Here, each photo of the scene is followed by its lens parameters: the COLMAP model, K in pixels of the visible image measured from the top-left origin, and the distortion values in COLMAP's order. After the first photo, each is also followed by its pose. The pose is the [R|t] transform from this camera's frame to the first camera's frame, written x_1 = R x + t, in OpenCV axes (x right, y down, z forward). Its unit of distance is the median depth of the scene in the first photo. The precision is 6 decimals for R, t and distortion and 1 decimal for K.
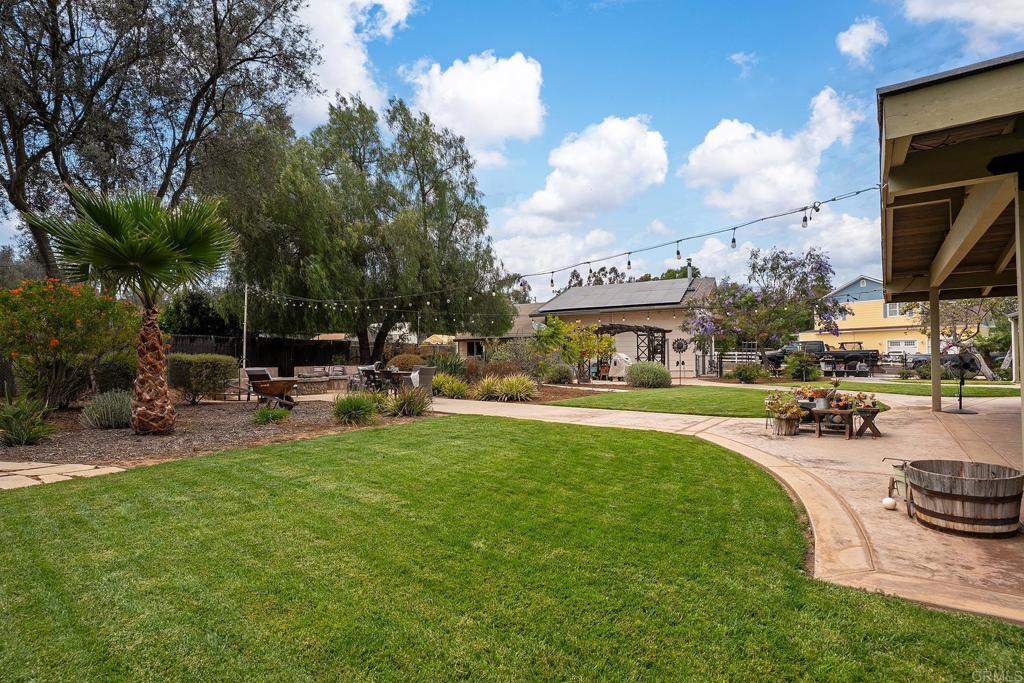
lens RADIAL K [[491.2, 0, 512.0], [0, 491.2, 341.5], [0, 0, 1]] dist [-0.024628, 0.008729]
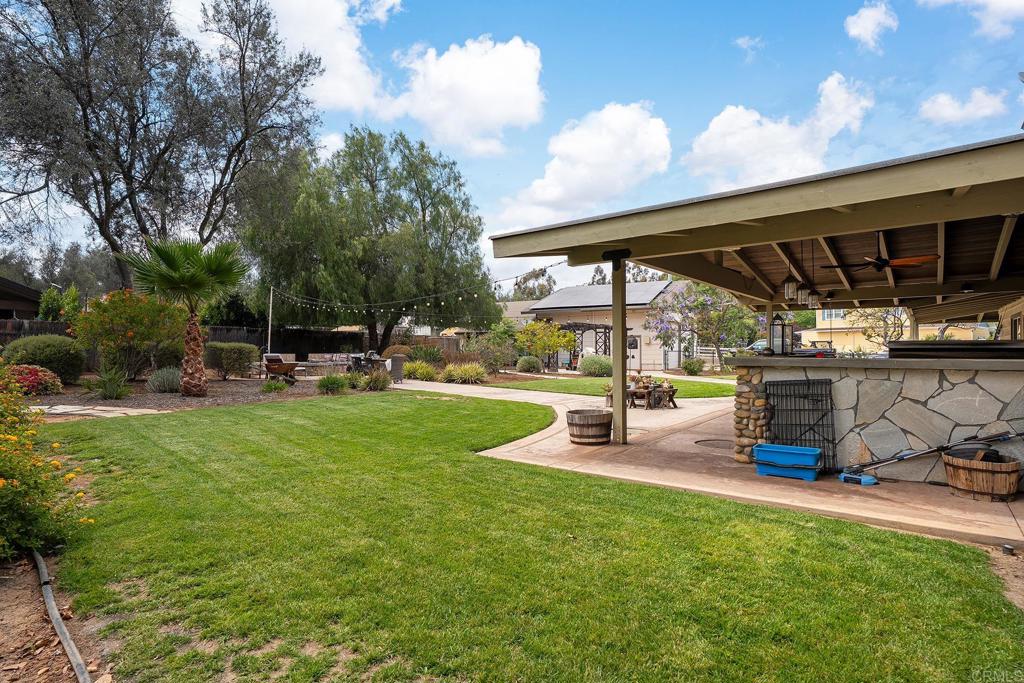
lens RADIAL K [[493.6, 0, 513.6], [0, 493.6, 326.6], [0, 0, 1]] dist [0.004253, 0.000764]
pose [[0.997300, 0.015344, -0.071808, 0.159593], [-0.016269, 0.999792, -0.012321, -0.009888], [0.071604, 0.013457, 0.997342, -0.205308]]
